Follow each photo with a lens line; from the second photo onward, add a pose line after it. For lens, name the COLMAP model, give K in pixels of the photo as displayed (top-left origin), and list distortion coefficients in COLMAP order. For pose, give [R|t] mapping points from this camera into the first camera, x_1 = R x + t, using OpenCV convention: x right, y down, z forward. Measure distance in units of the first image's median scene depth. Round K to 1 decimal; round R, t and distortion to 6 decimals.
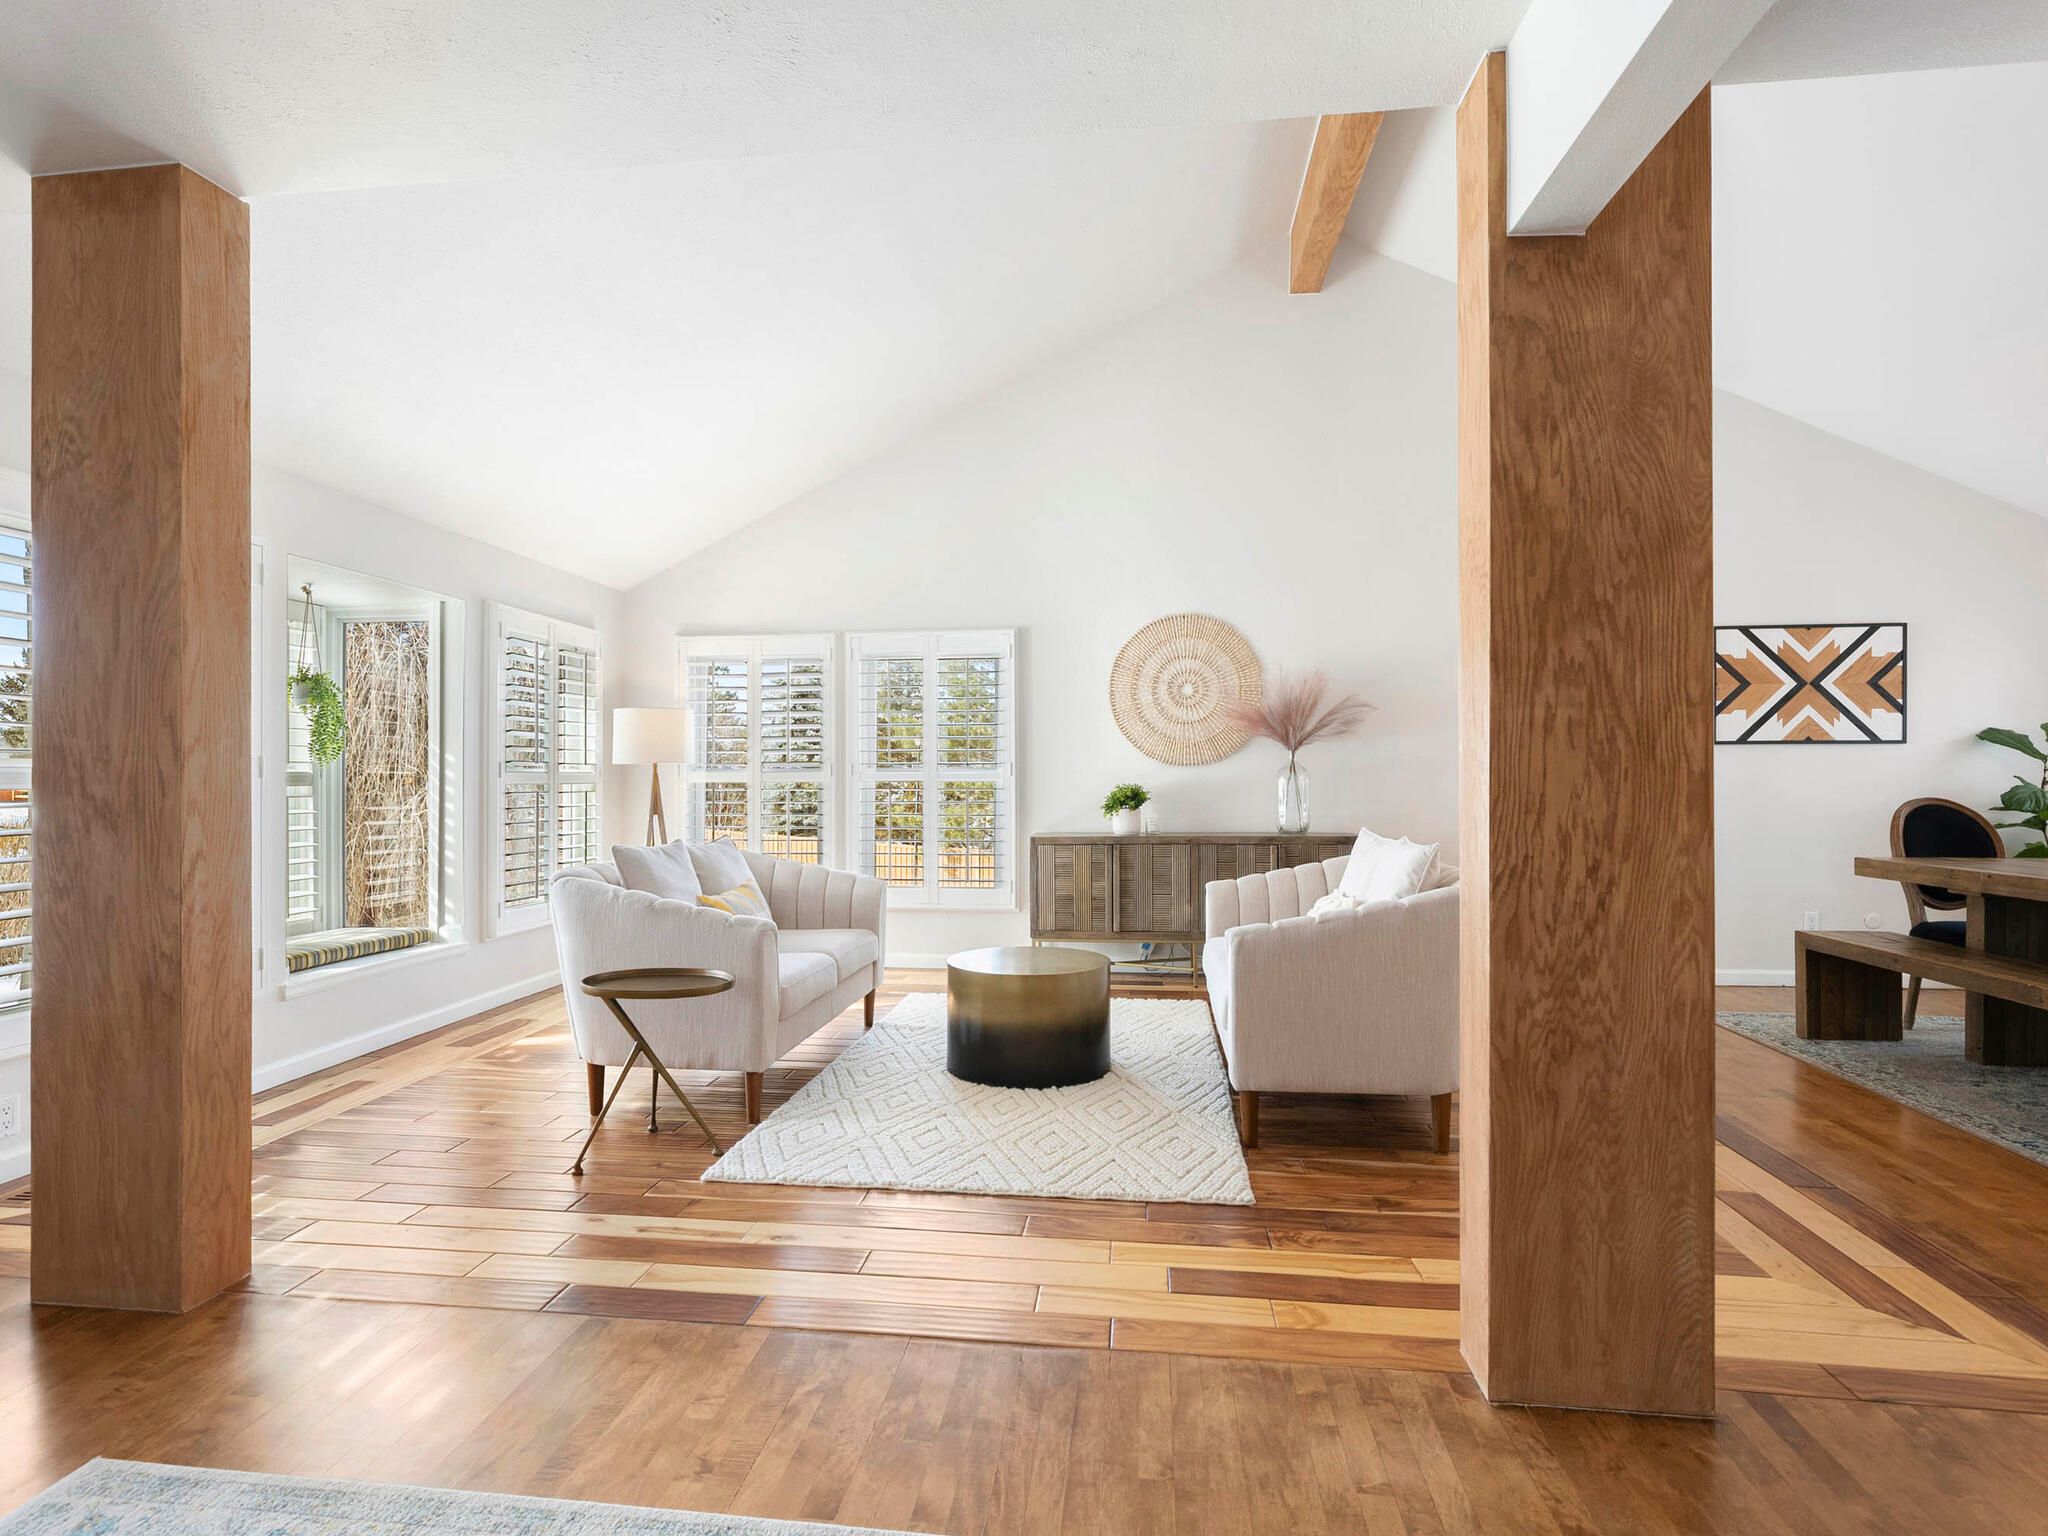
lens RADIAL K [[1048.9, 0, 1024.0], [0, 1048.9, 768.0], [0, 0, 1]] dist [0.002687, 0.000486]
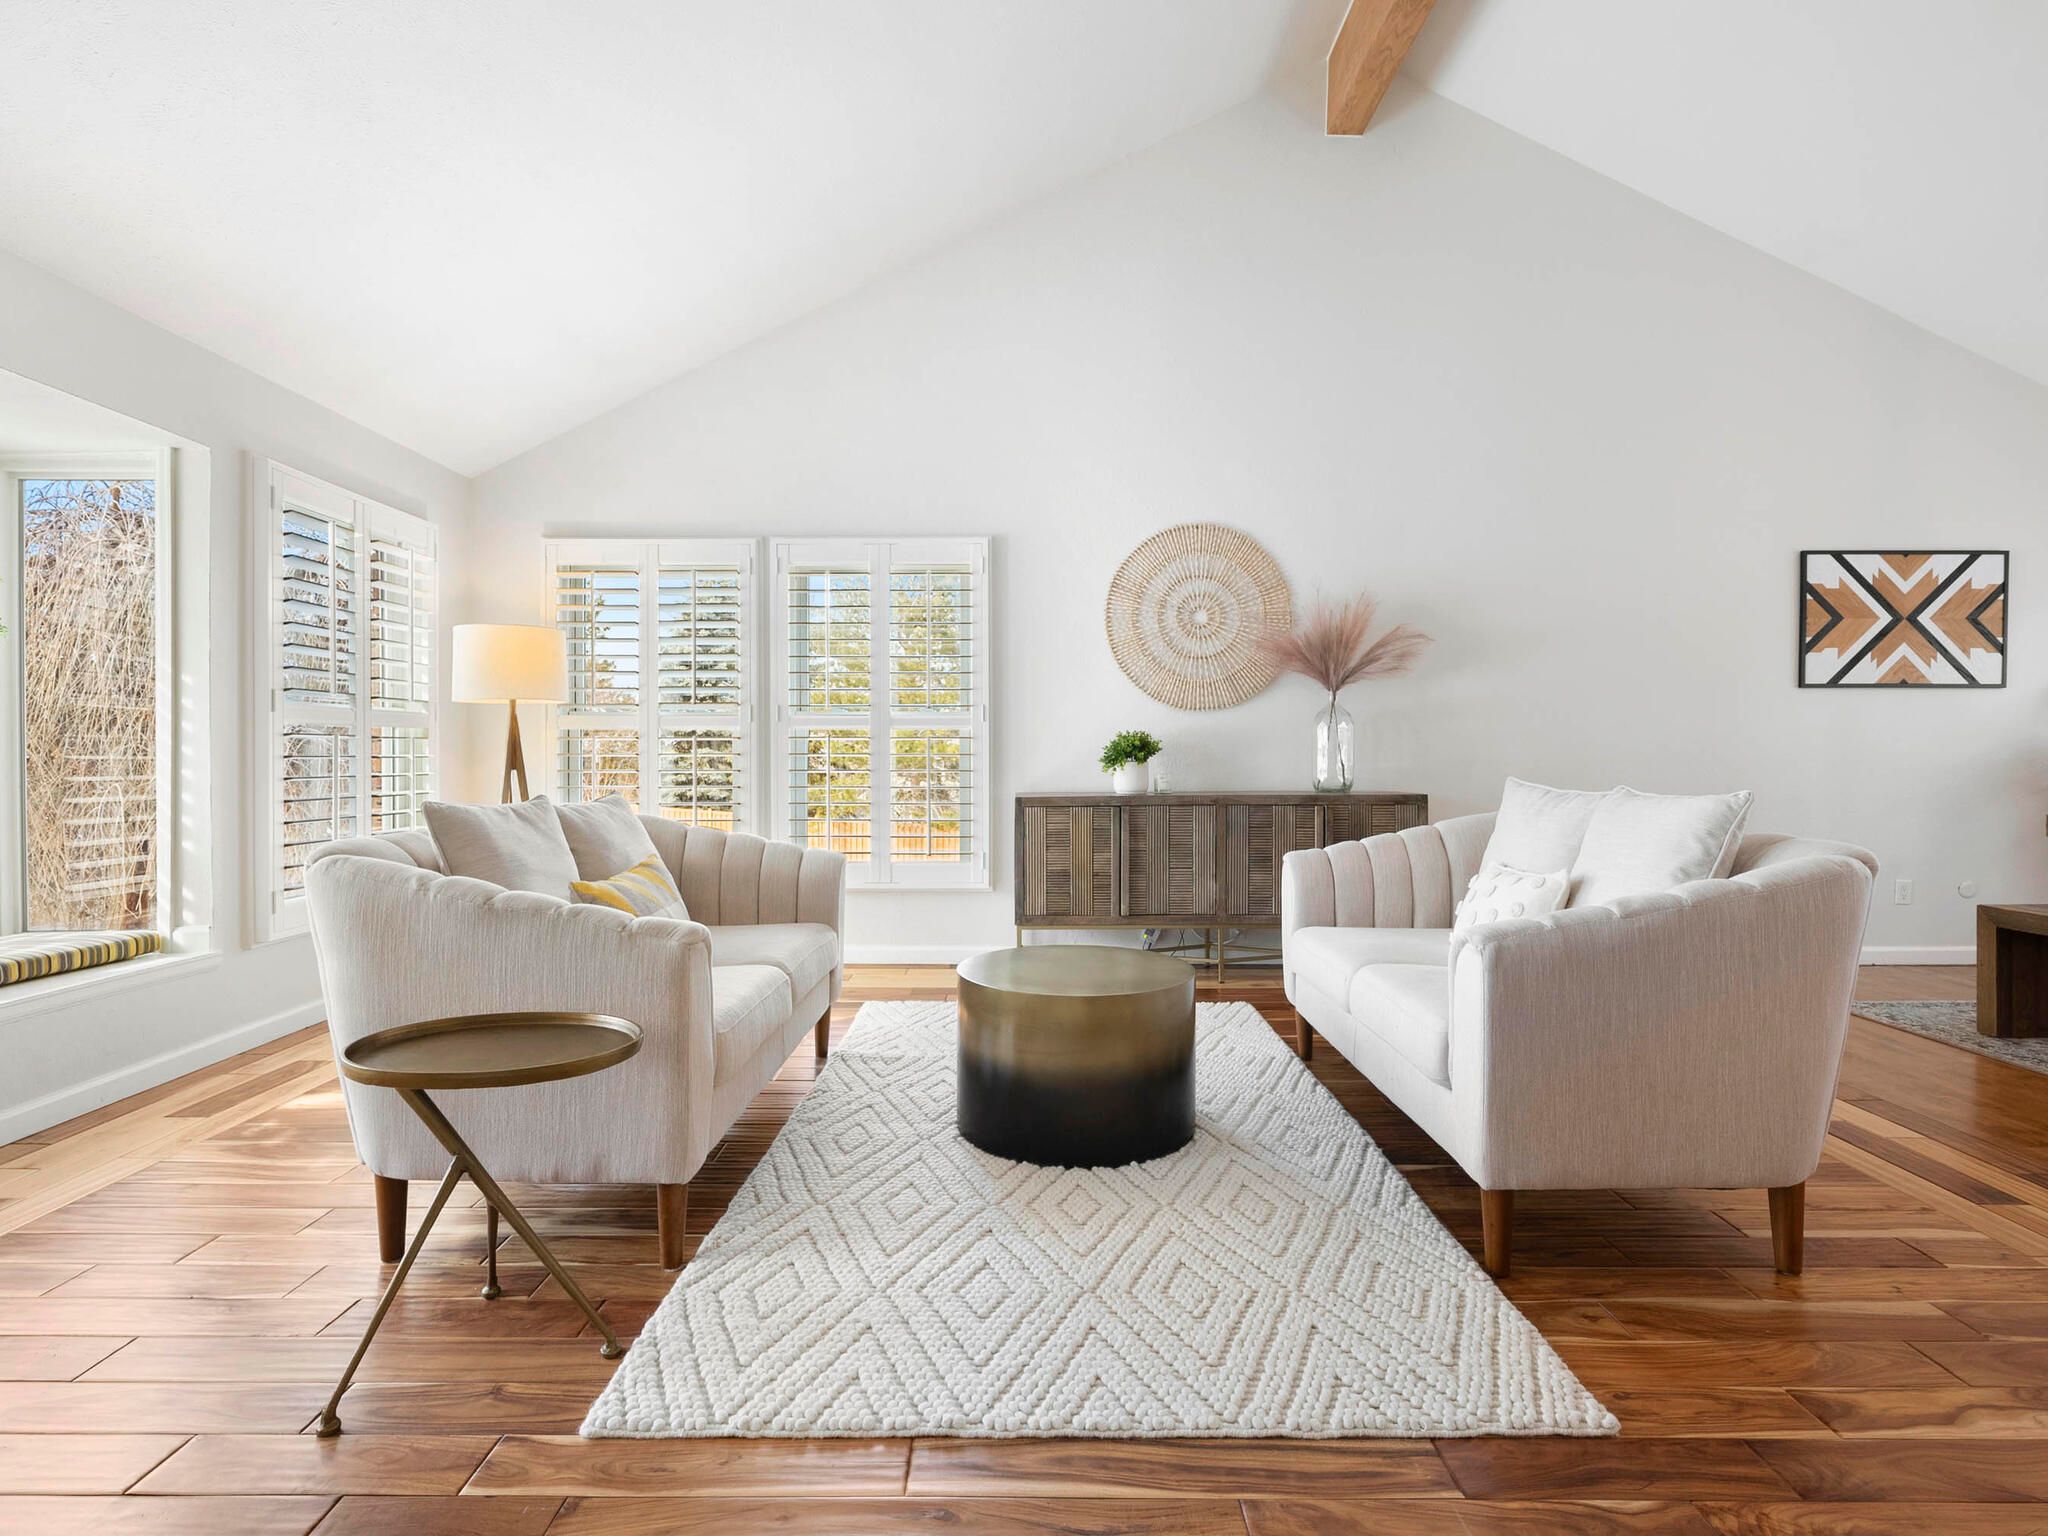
lens RADIAL K [[1002.5, 0, 1023.5], [0, 1002.5, 761.0], [0, 0, 1]] dist [0.000832, -0.000198]
pose [[0.992815, 0.001399, 0.119647, -0.080154], [-0.003498, 0.999844, 0.017341, 0.026285], [-0.119604, -0.017635, 0.992665, 0.260490]]
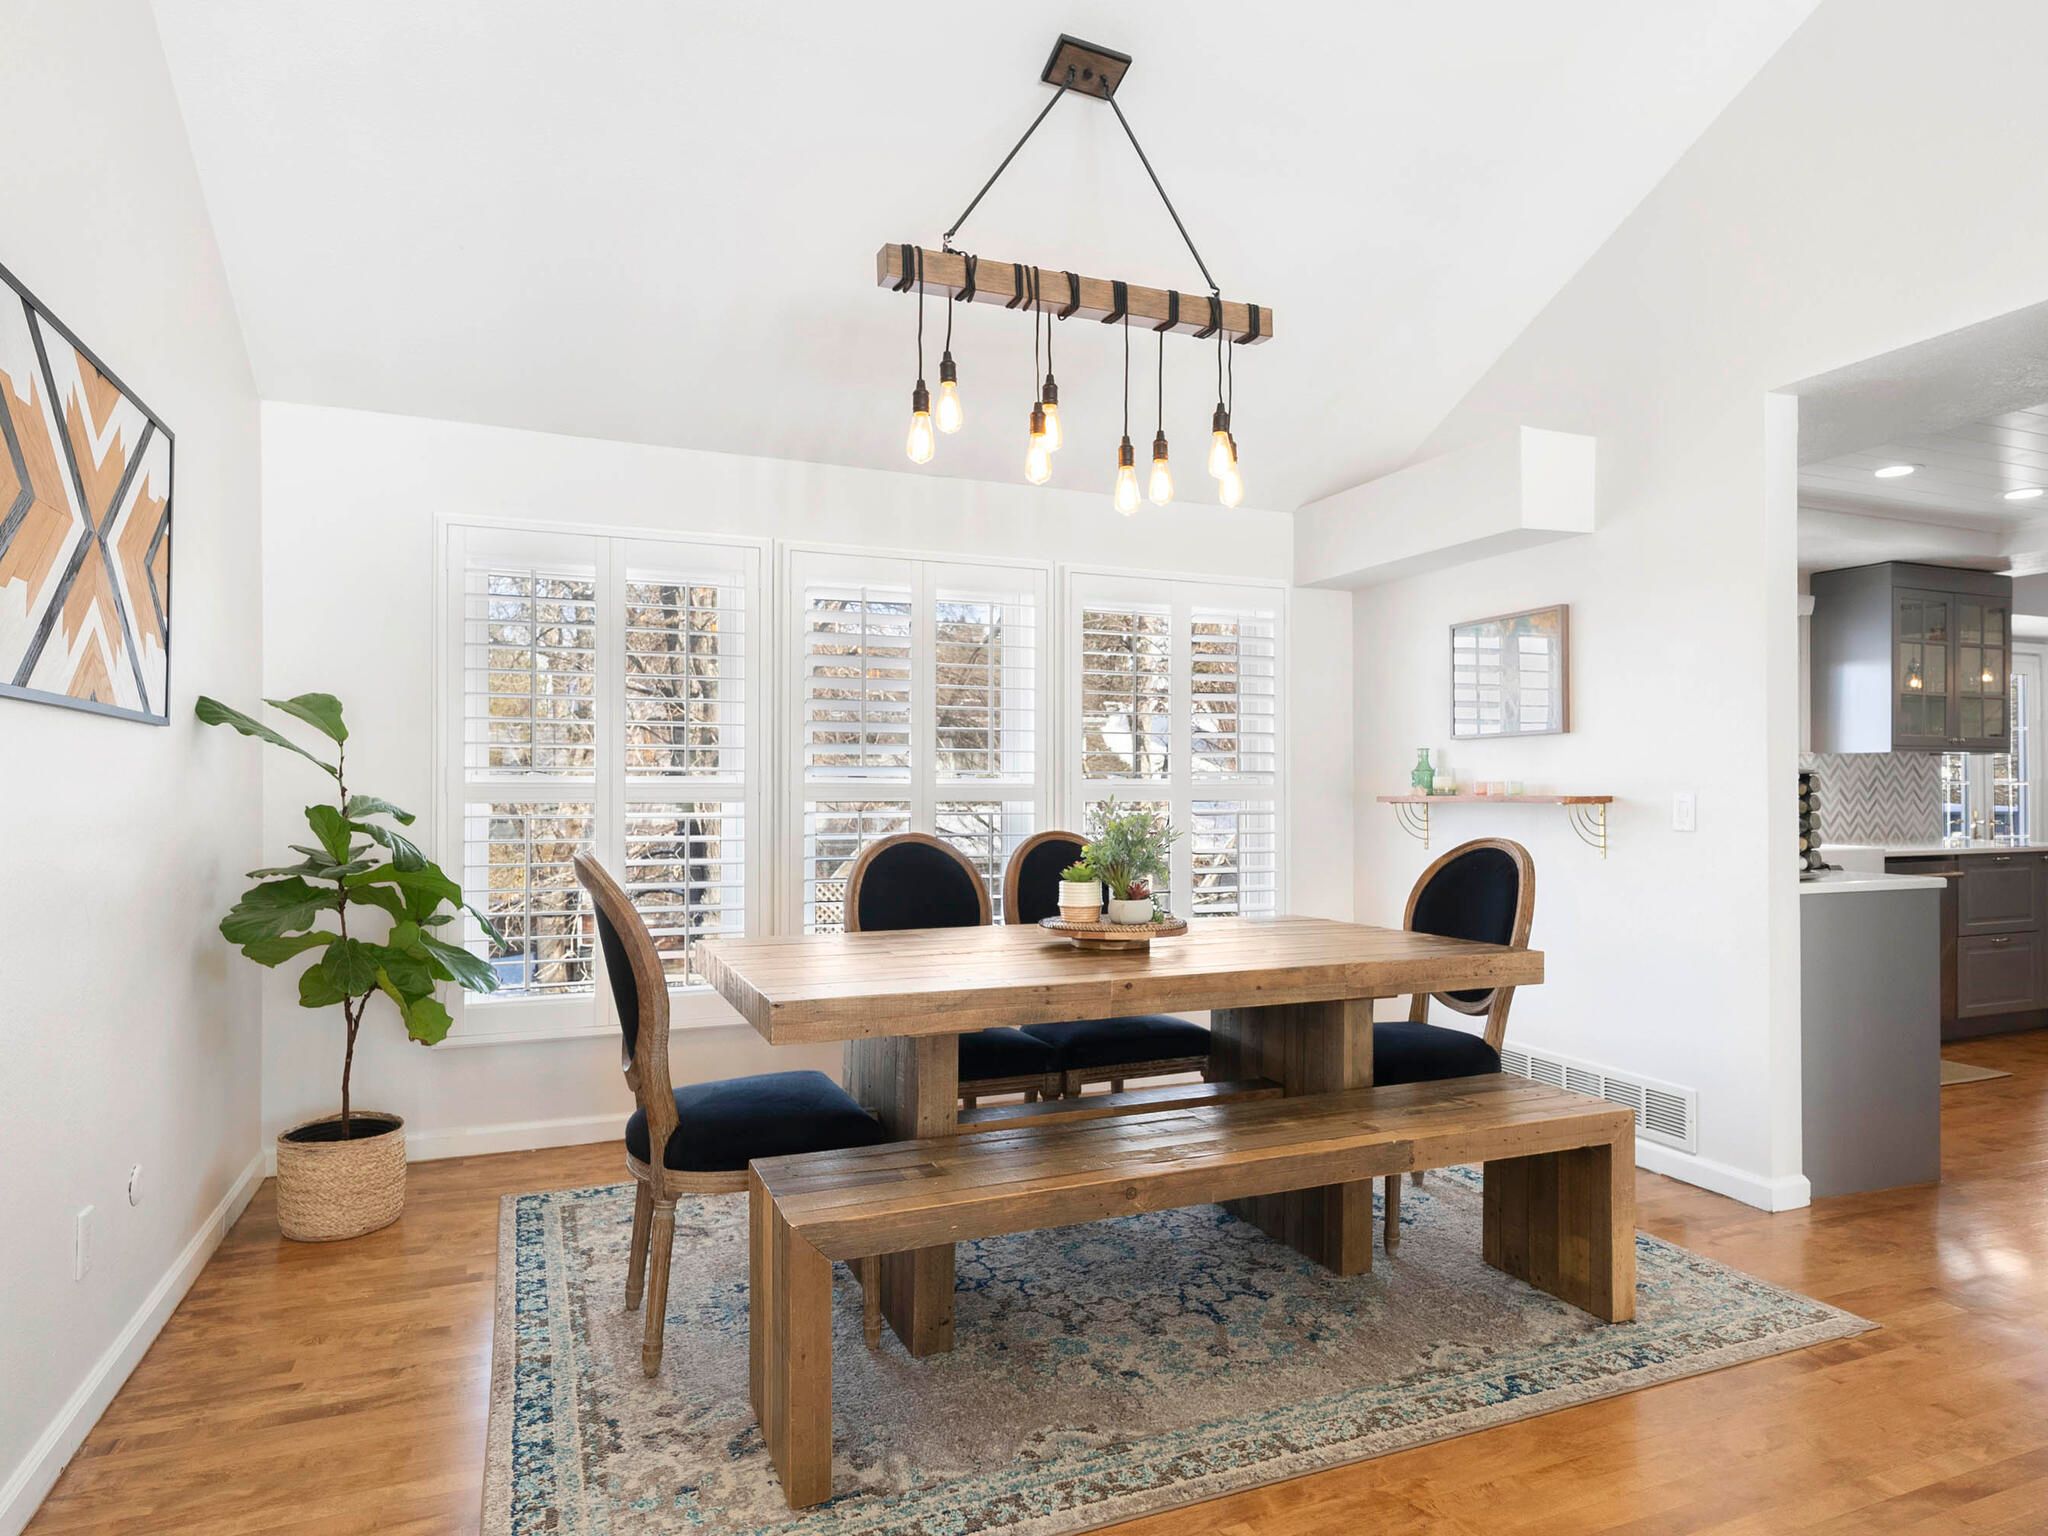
lens RADIAL K [[1217.1, 0, 1024.0], [0, 1217.1, 768.0], [0, 0, 1]] dist [0.001121, 0.001211]
pose [[-0.488473, 0.020419, 0.872340, 0.261860], [-0.003654, 0.999670, -0.025445, 0.003787], [-0.872571, -0.015617, -0.488237, 0.936630]]
